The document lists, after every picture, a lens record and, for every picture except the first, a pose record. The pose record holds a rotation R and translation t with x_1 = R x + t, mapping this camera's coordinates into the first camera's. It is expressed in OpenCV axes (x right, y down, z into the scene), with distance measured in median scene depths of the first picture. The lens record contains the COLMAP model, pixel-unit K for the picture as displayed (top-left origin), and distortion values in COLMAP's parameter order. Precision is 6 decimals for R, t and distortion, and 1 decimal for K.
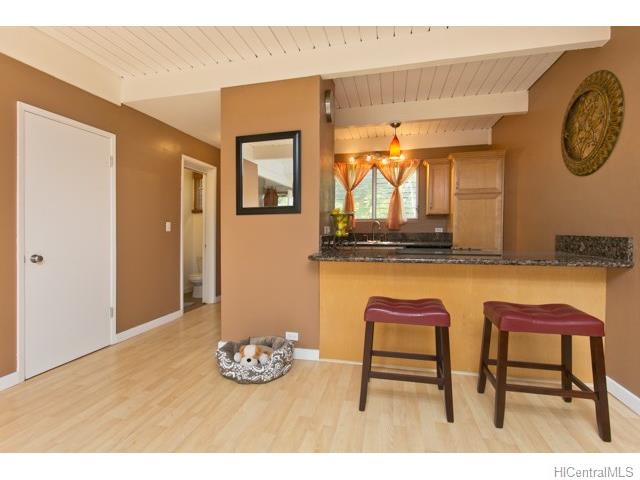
lens RADIAL K [[306.2, 0, 324.0], [0, 306.2, 231.8], [0, 0, 1]] dist [-0.003245, -0.000267]
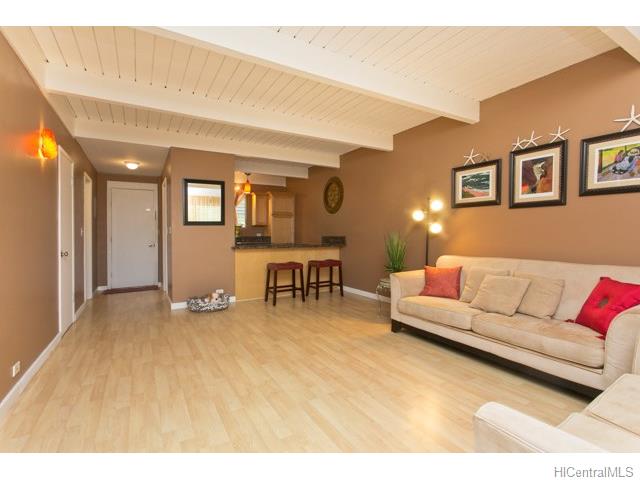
lens RADIAL K [[306.2, 0, 324.0], [0, 306.2, 231.8], [0, 0, 1]] dist [-0.003245, -0.000267]
pose [[0.717689, 0.003132, 0.696356, -0.947666], [0.010120, 0.999837, -0.014926, 0.013477], [-0.696290, 0.017759, 0.717541, -0.775607]]
